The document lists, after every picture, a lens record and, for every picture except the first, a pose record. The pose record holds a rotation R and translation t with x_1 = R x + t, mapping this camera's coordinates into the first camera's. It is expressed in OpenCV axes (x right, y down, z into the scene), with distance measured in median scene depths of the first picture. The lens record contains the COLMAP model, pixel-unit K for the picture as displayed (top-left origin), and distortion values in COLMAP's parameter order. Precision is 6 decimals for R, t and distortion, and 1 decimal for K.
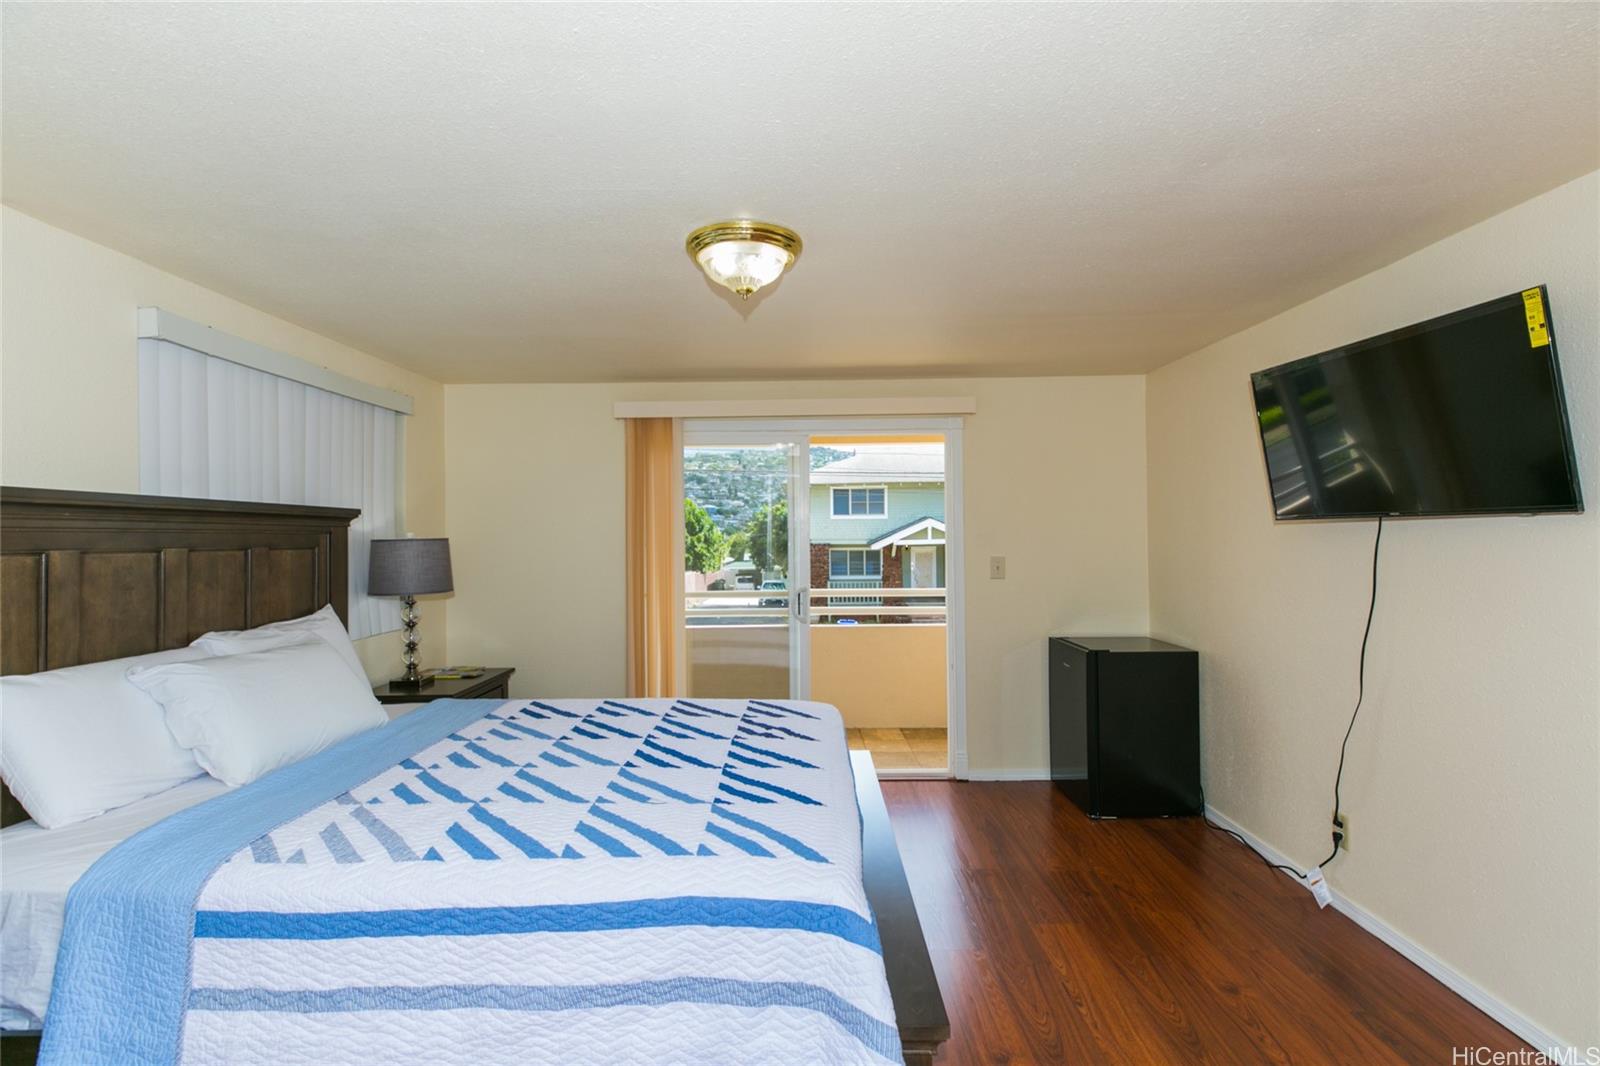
lens RADIAL K [[717.1, 0, 804.9], [0, 717.1, 527.7], [0, 0, 1]] dist [0.009933, -0.004490]
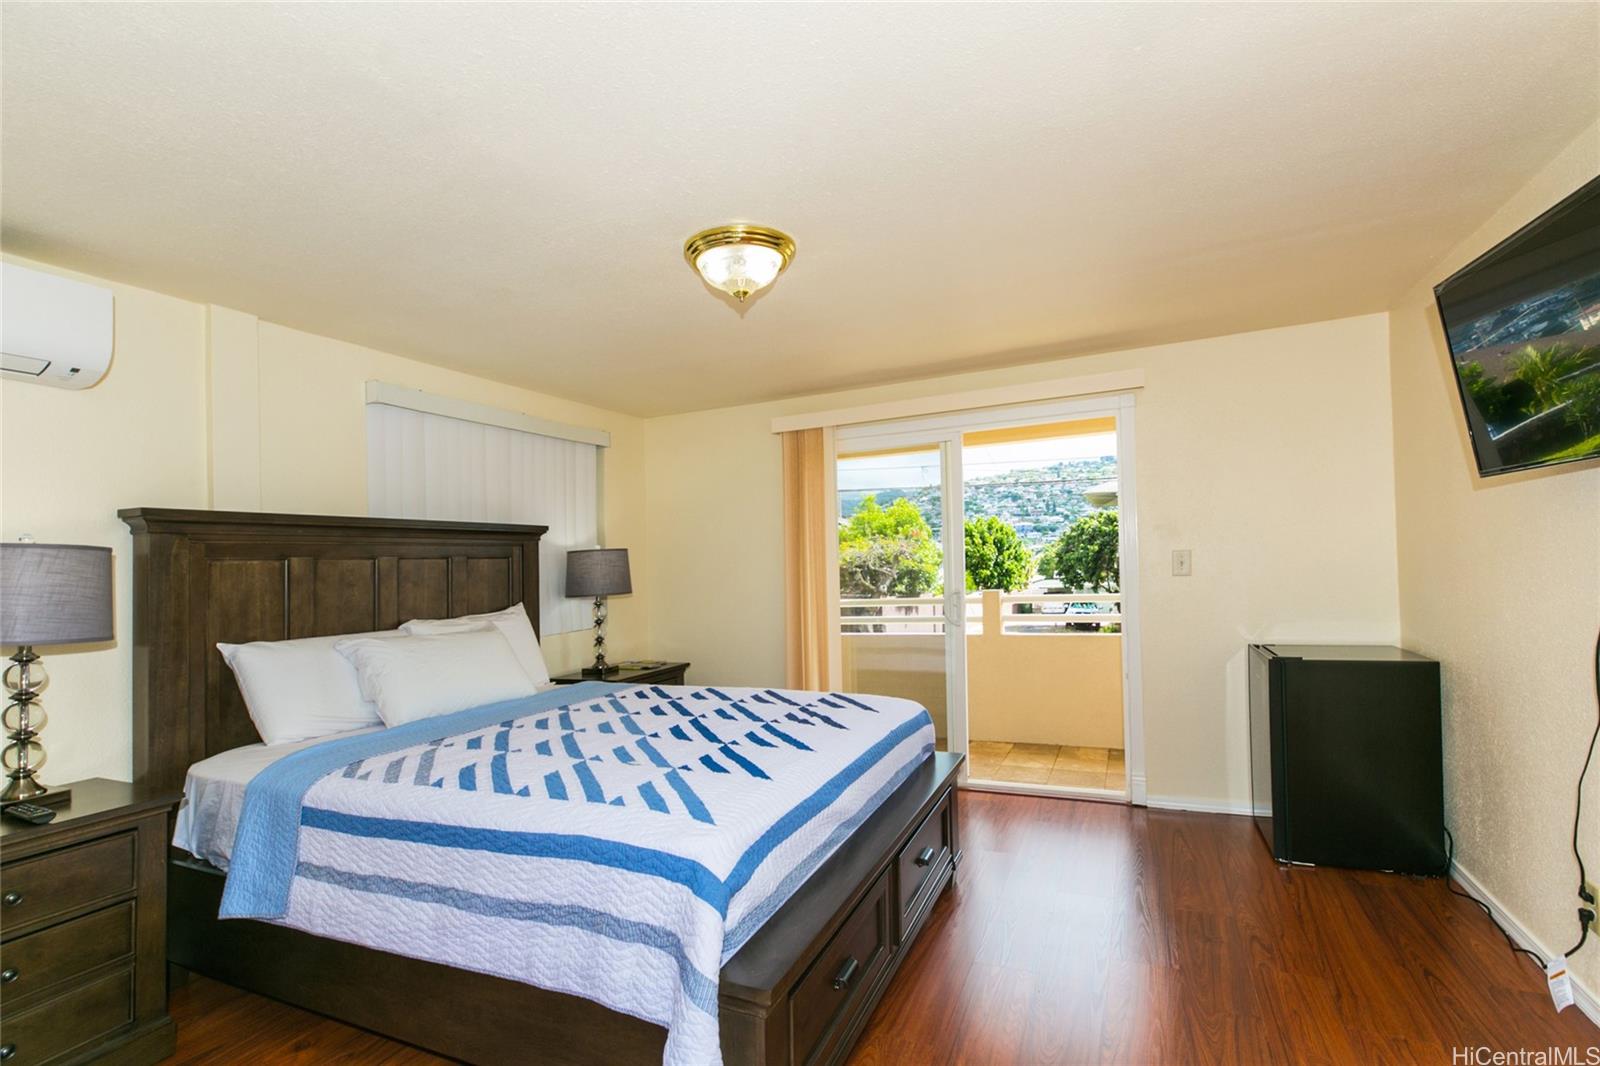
lens RADIAL K [[717.1, 0, 793.8], [0, 717.1, 543.3], [0, 0, 1]] dist [0.009933, -0.004490]
pose [[0.922624, -0.038035, -0.383821, 0.378426], [0.037302, 0.999260, -0.009358, 0.049904], [0.383893, -0.005683, 0.923360, 0.057537]]
